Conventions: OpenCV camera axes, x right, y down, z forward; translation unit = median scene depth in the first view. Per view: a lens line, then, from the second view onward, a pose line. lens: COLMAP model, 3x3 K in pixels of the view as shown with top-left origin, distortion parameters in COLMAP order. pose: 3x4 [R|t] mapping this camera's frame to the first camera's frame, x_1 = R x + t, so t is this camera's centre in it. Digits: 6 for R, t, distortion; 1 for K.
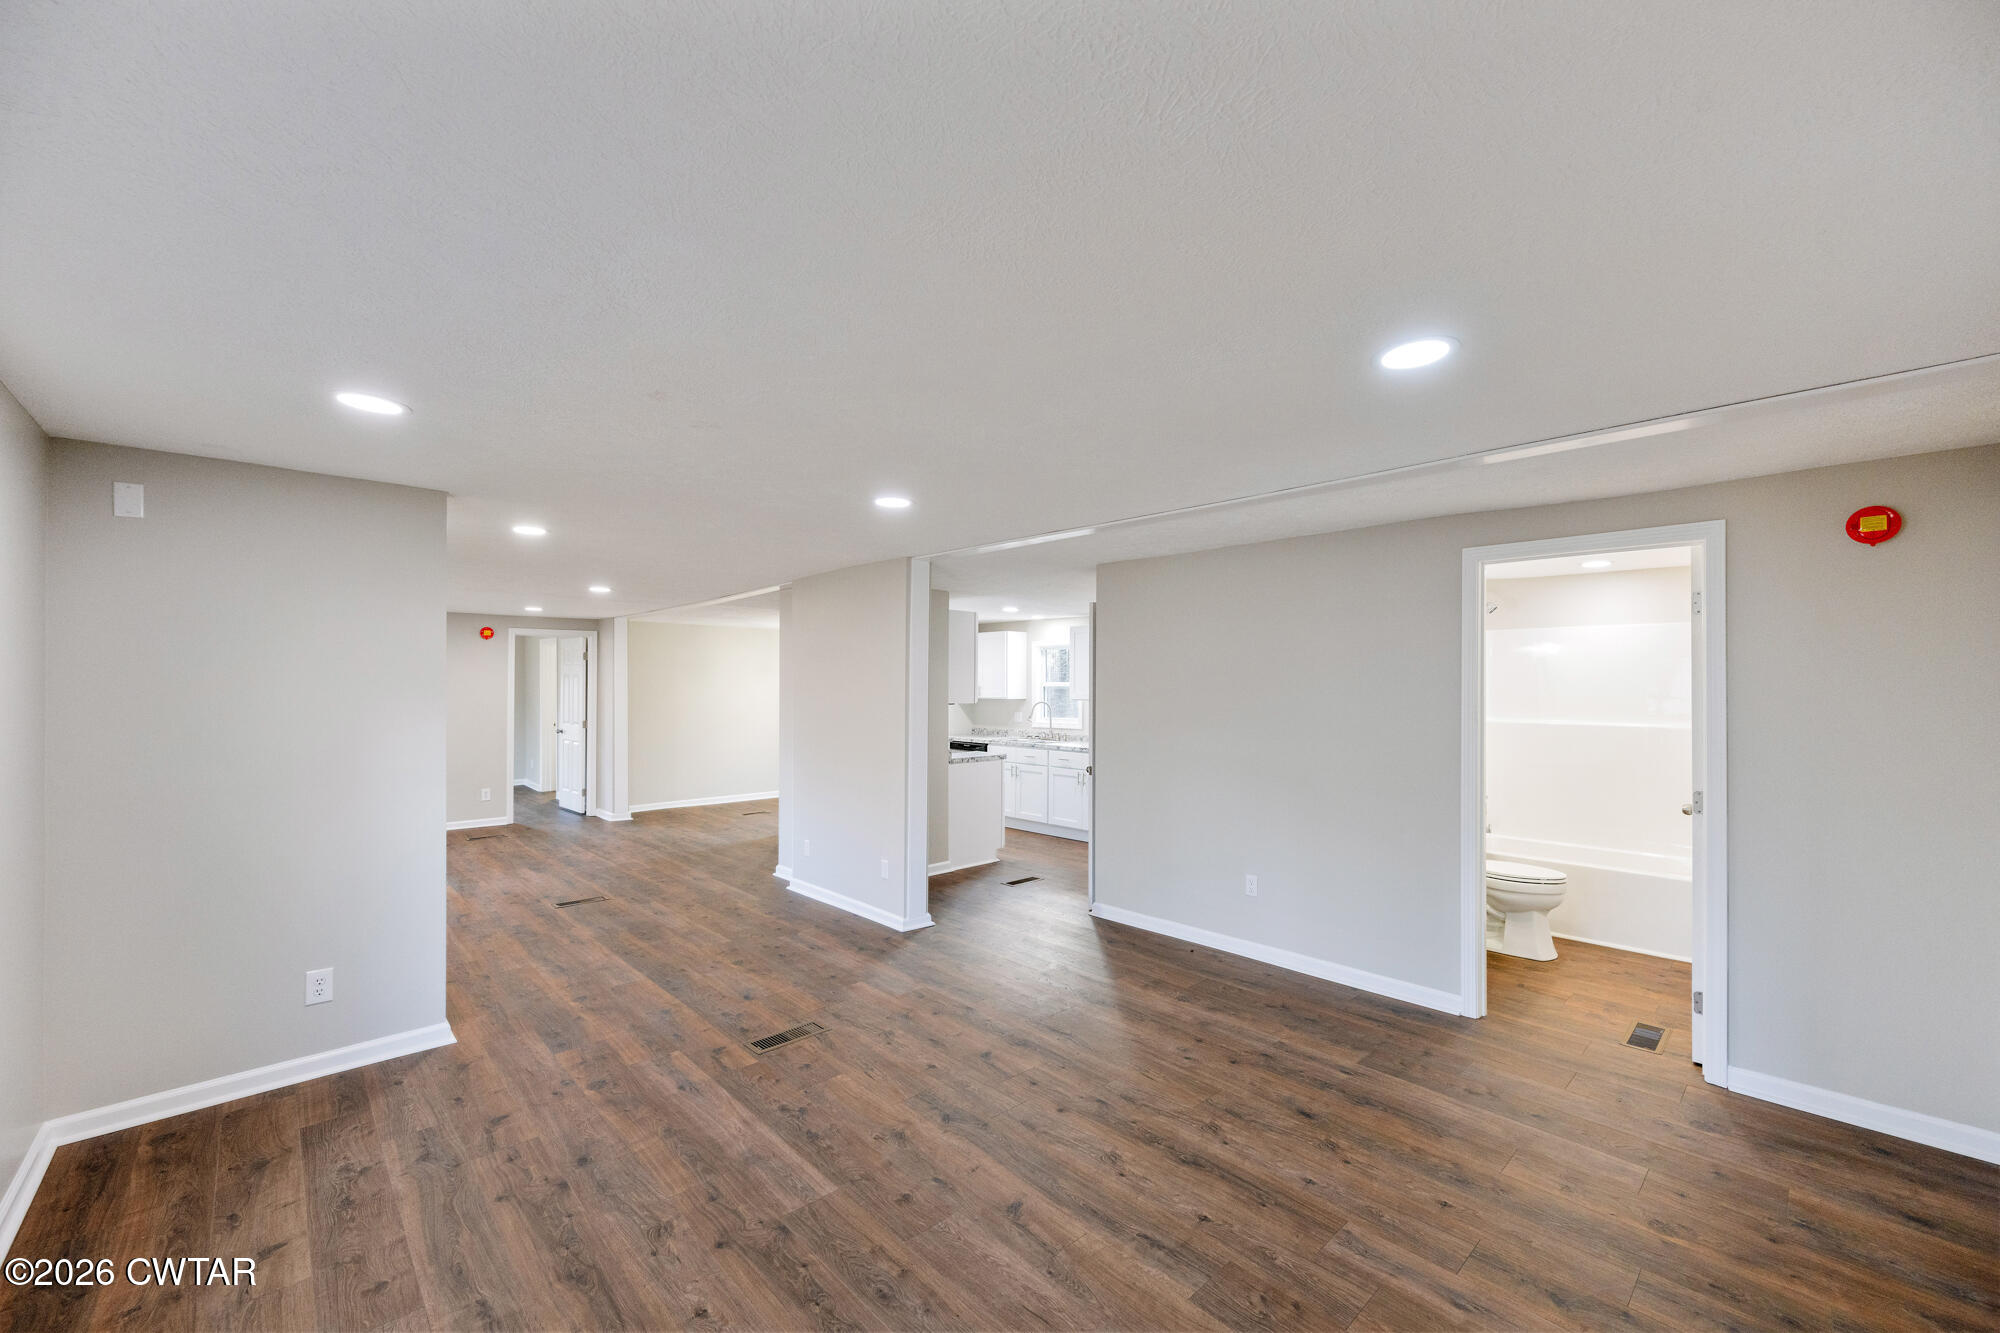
lens RADIAL K [[795.7, 0, 1000.3], [0, 795.7, 674.5], [0, 0, 1]] dist [-0.004013, -0.000158]
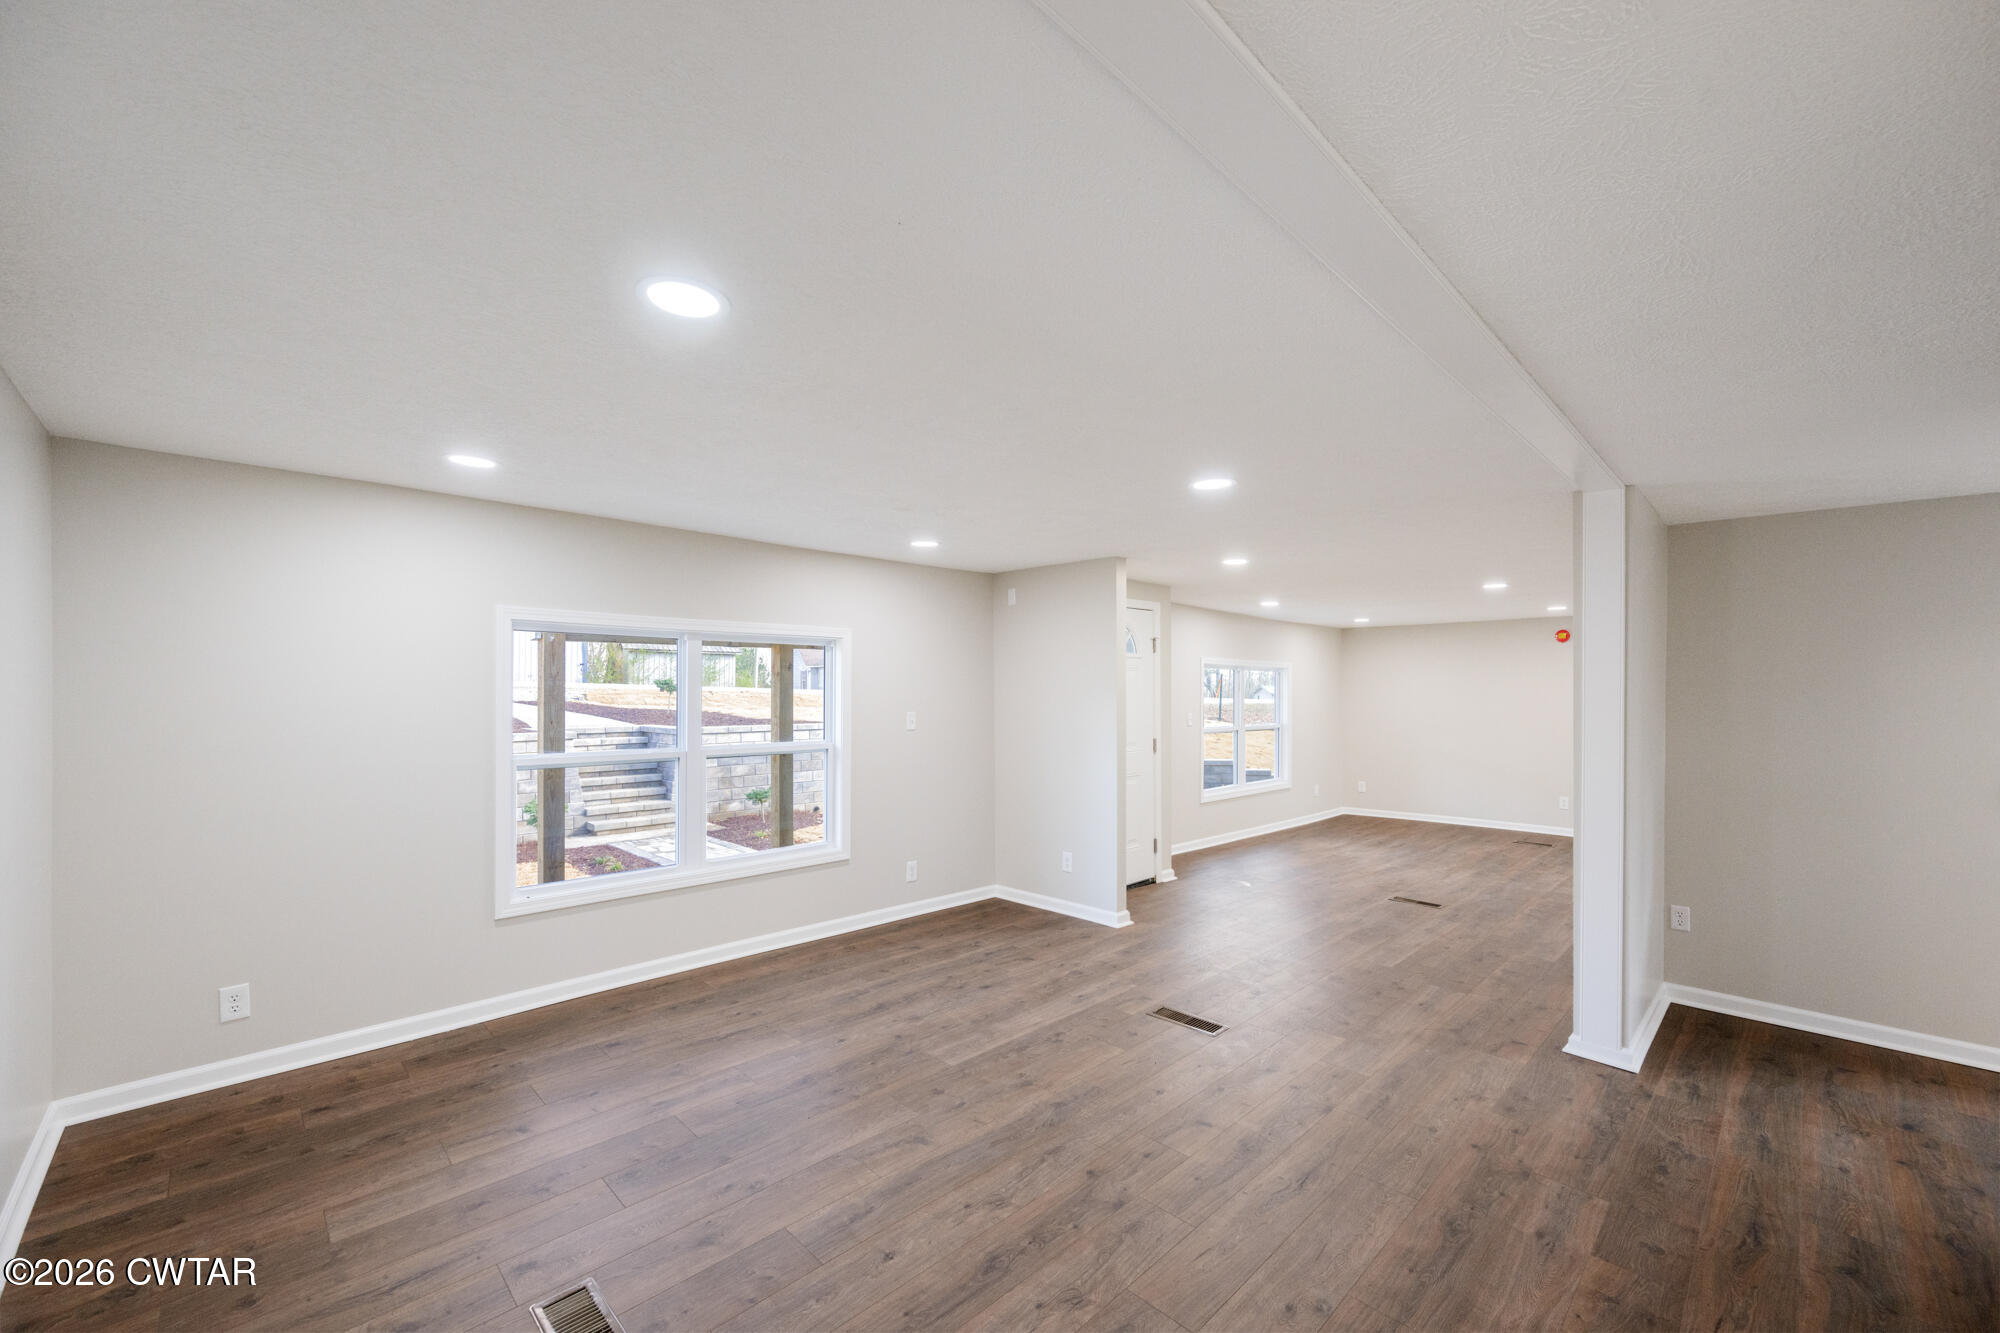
lens RADIAL K [[795.7, 0, 1000.3], [0, 795.7, 682.5], [0, 0, 1]] dist [-0.004013, -0.000158]
pose [[0.026300, -0.010699, -0.999597, 1.003003], [0.010808, 0.999887, -0.010418, 0.020776], [0.999596, -0.010529, 0.026412, 0.933198]]
